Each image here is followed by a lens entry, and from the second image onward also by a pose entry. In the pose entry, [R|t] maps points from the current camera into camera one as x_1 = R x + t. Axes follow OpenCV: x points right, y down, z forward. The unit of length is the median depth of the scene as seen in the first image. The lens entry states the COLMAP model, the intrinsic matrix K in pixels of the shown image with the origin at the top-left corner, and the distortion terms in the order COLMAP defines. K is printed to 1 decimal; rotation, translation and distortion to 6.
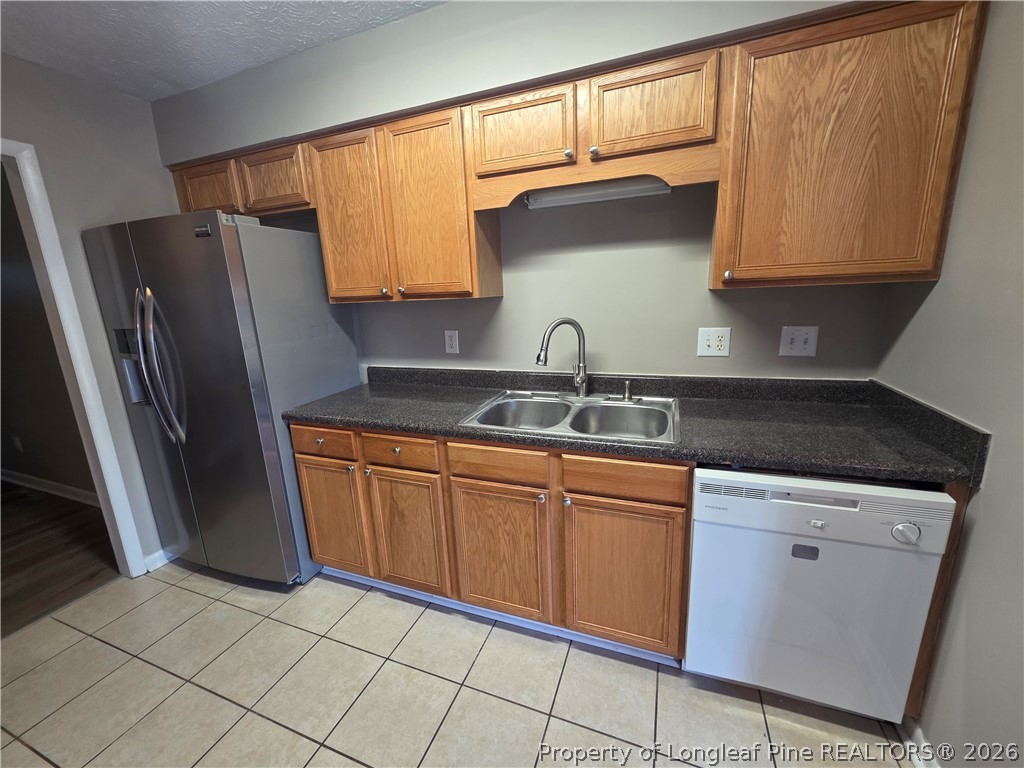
lens RADIAL K [[408.8, 0, 509.2], [0, 408.8, 382.3], [0, 0, 1]] dist [0.001521, -0.000009]
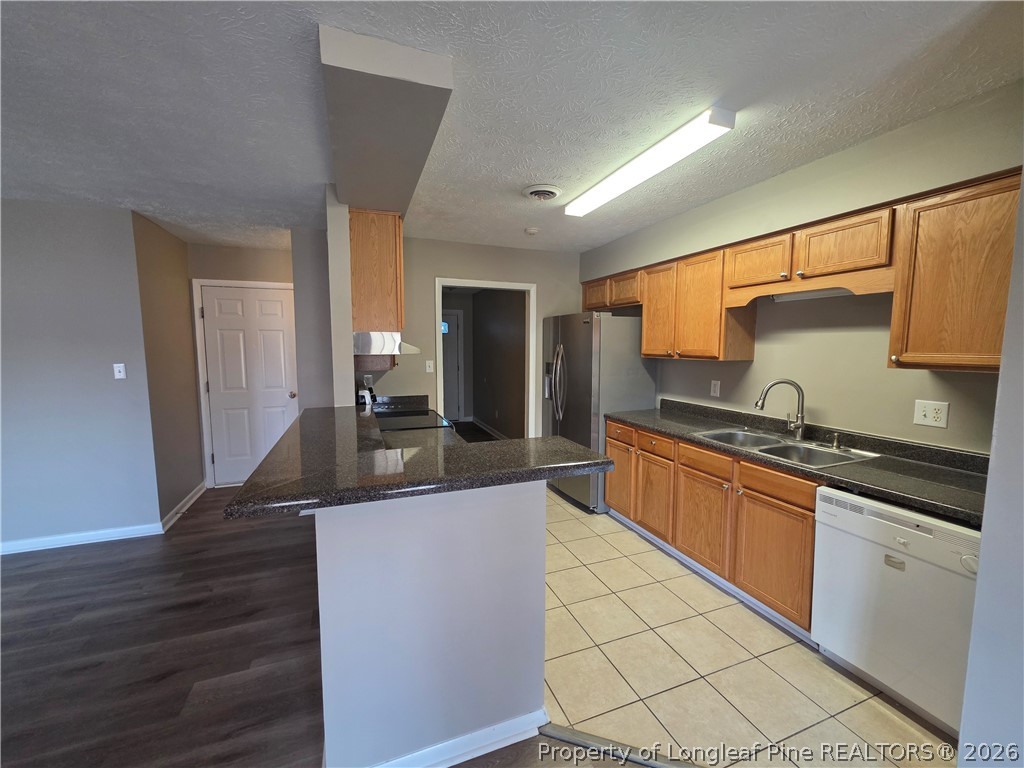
lens RADIAL K [[408.8, 0, 509.2], [0, 408.8, 382.3], [0, 0, 1]] dist [0.001521, -0.000009]
pose [[0.672196, 0.111963, -0.731858, 0.536633], [-0.191614, 0.981129, -0.025895, 0.071865], [0.715148, 0.157641, 0.680965, -0.640966]]
